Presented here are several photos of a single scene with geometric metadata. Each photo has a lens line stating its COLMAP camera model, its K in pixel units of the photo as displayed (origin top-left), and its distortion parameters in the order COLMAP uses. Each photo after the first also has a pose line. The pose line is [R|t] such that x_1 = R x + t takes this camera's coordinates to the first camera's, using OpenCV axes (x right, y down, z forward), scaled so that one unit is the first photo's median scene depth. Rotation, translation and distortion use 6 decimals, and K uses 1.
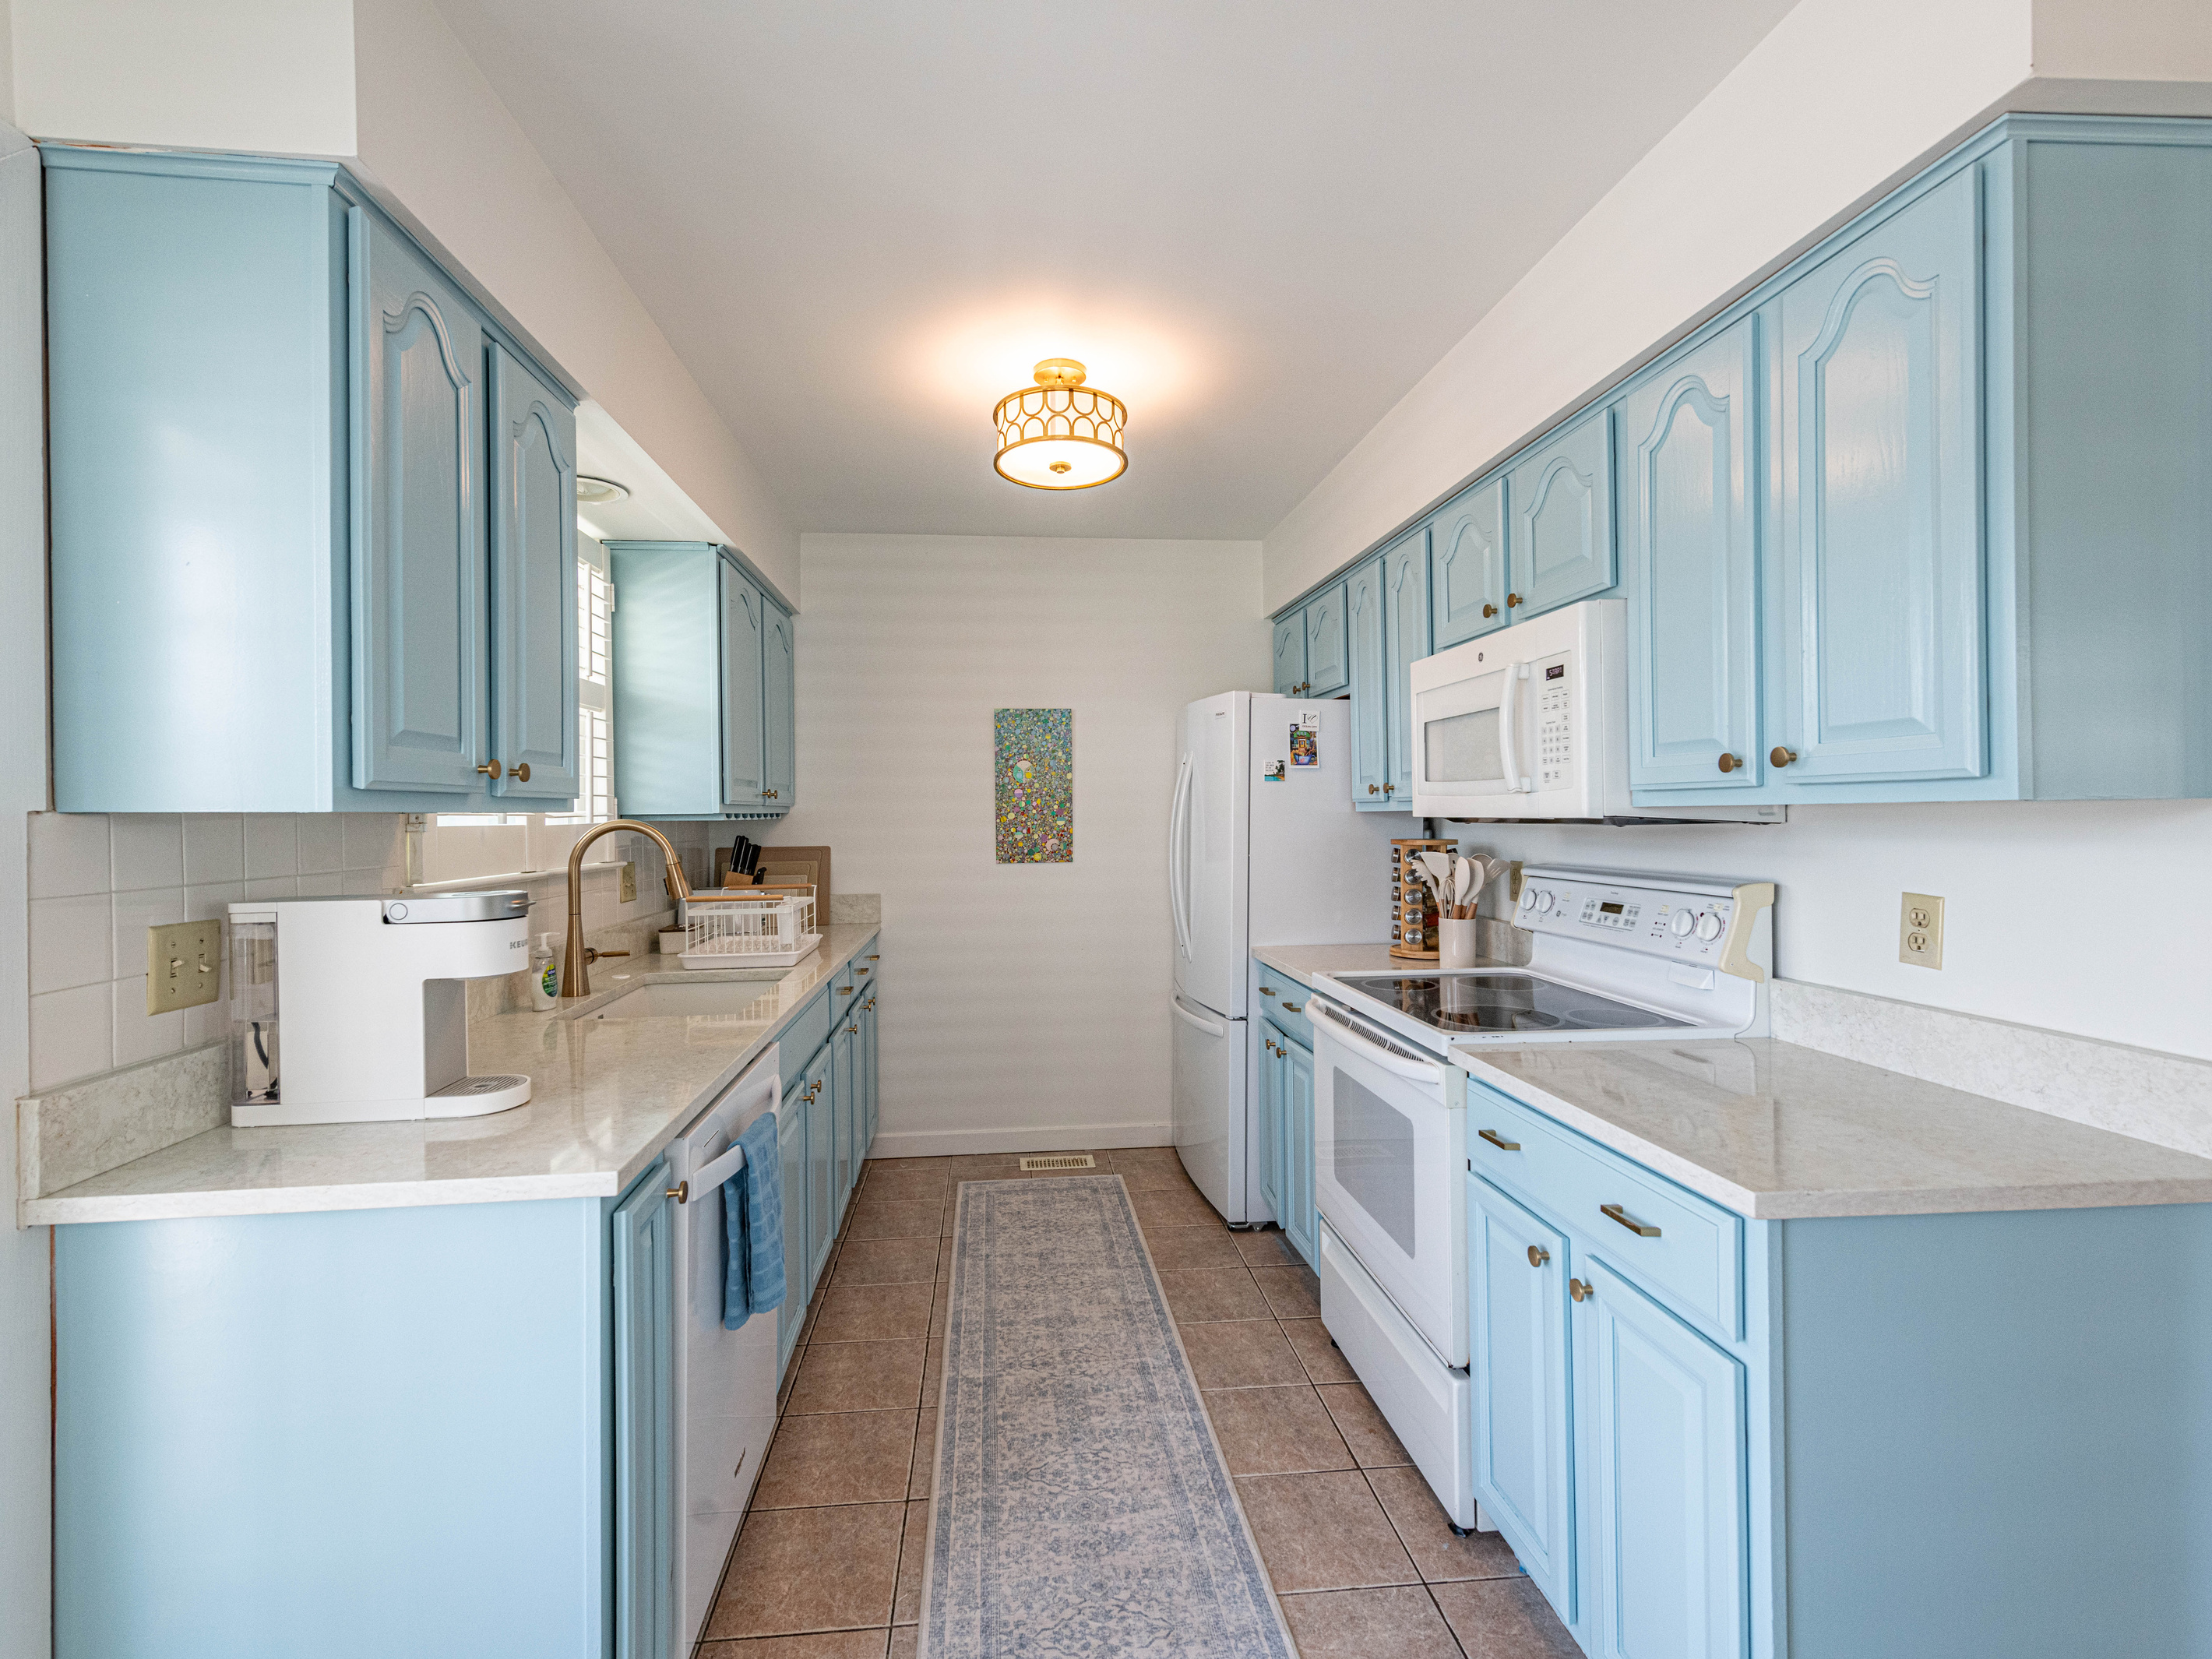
lens RADIAL K [[1006.8, 0, 1071.8], [0, 1006.8, 815.6], [0, 0, 1]] dist [0.002804, -0.000423]
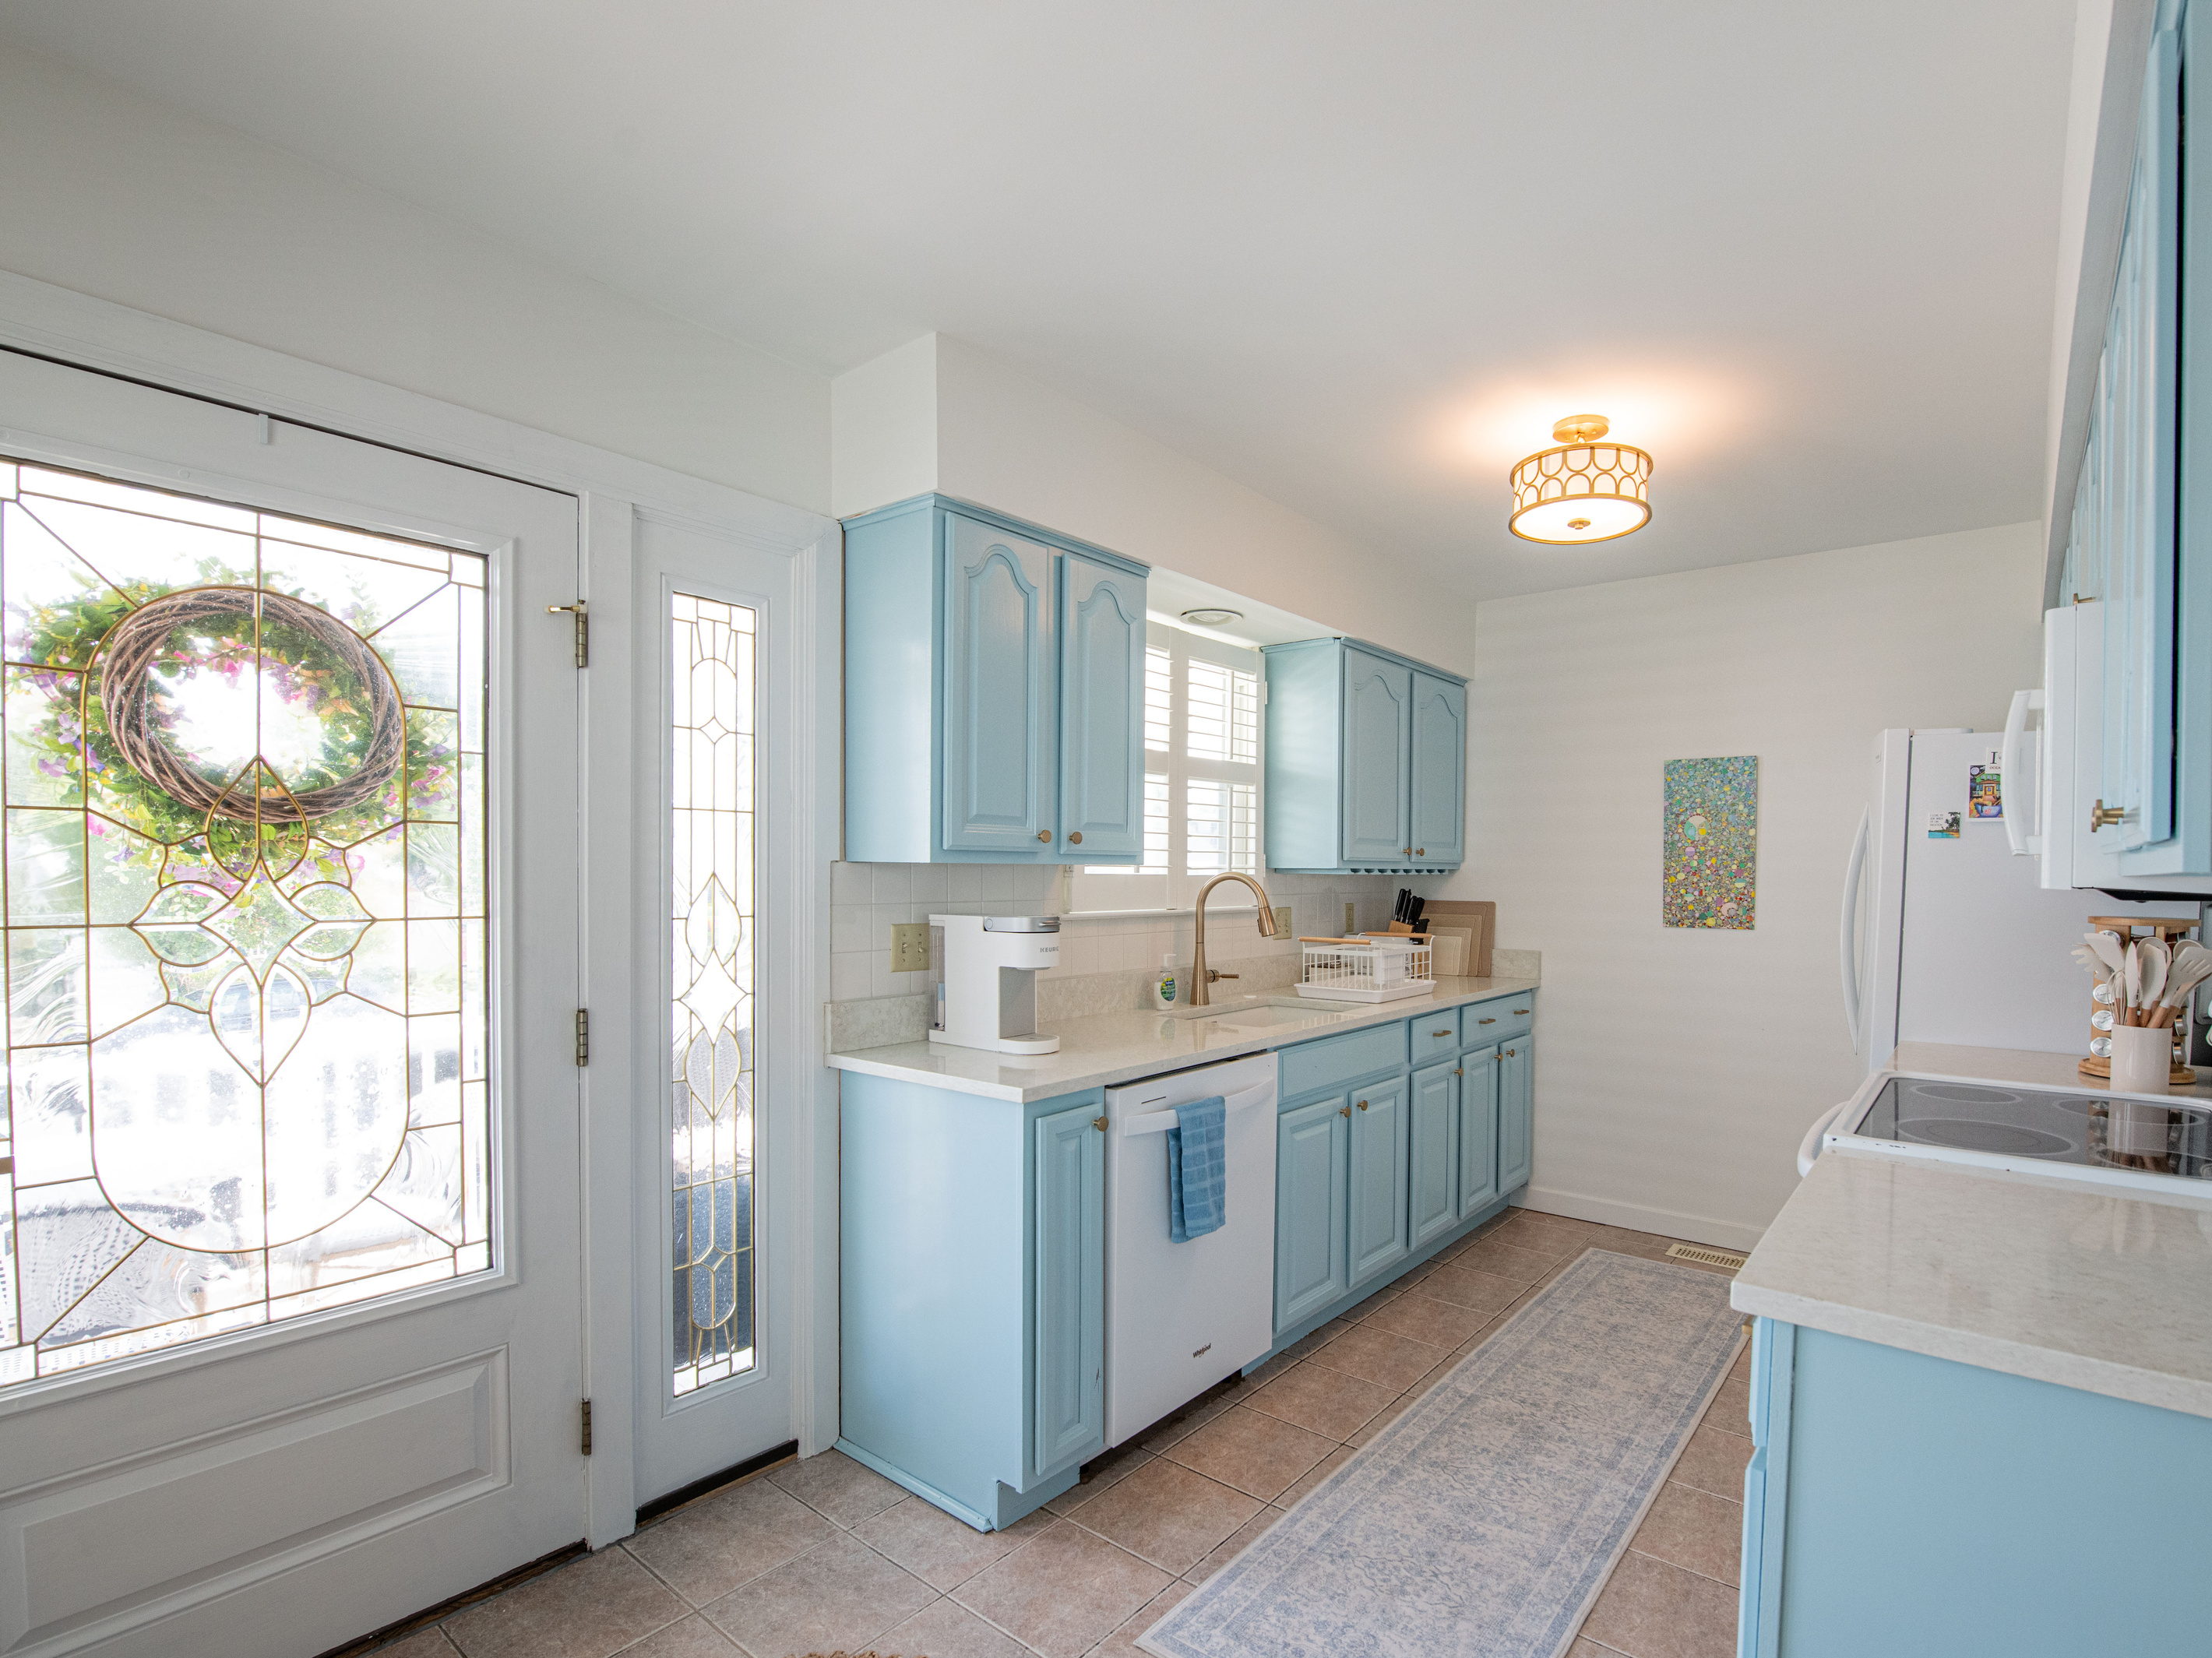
lens RADIAL K [[1067.9, 0, 1187.3], [0, 1067.9, 901.4], [0, 0, 1]] dist [-0.019325, -0.000322]
pose [[0.735003, 0.035117, -0.677154, 0.354895], [-0.016461, 0.999288, 0.033955, -0.002846], [0.677864, -0.013811, 0.735058, -0.029040]]
